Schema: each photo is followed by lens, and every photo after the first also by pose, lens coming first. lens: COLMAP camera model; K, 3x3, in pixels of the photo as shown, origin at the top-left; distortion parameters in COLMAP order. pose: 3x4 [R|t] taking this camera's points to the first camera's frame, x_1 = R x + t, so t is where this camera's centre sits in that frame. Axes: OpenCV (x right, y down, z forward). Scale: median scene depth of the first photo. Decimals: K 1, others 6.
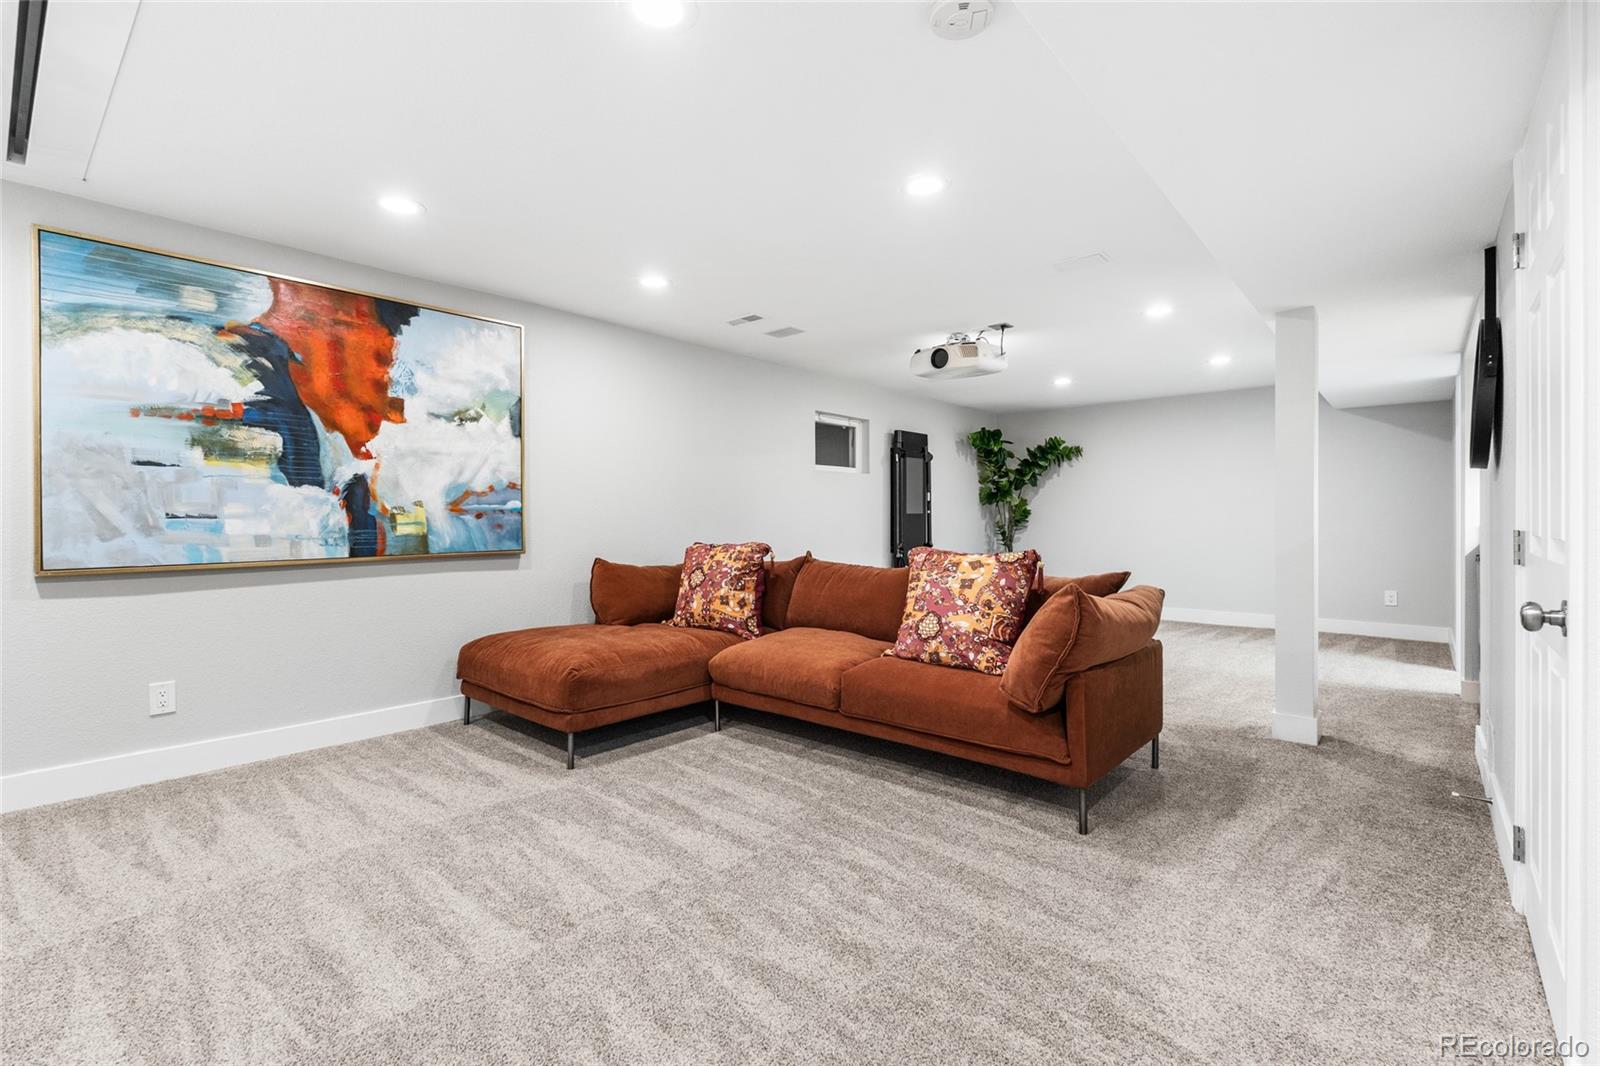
lens RADIAL K [[712.8, 0, 800.0], [0, 712.8, 533.0], [0, 0, 1]] dist [-0.002505, -0.000433]
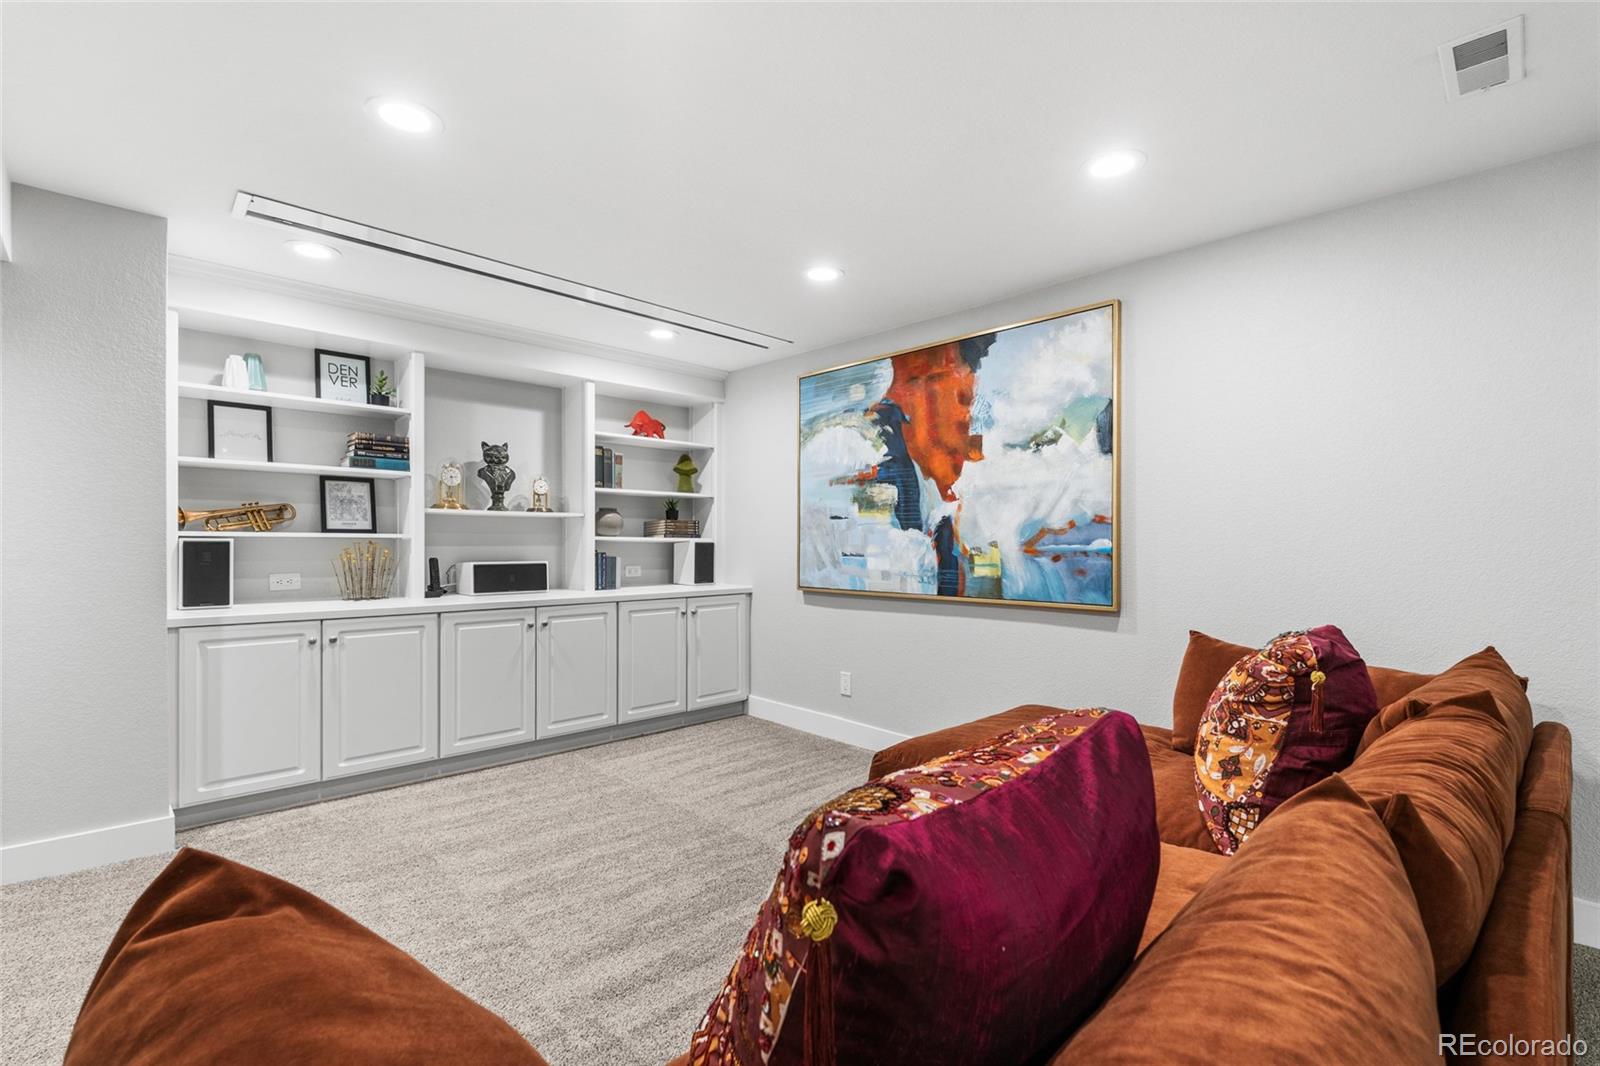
lens RADIAL K [[719.2, 0, 799.3], [0, 719.2, 554.0], [0, 0, 1]] dist [-0.000363, -0.000087]
pose [[-0.085333, 0.016998, -0.996207, 0.439532], [-0.026849, 0.999452, 0.019353, -0.041349], [0.995991, 0.028399, -0.084830, 0.861890]]
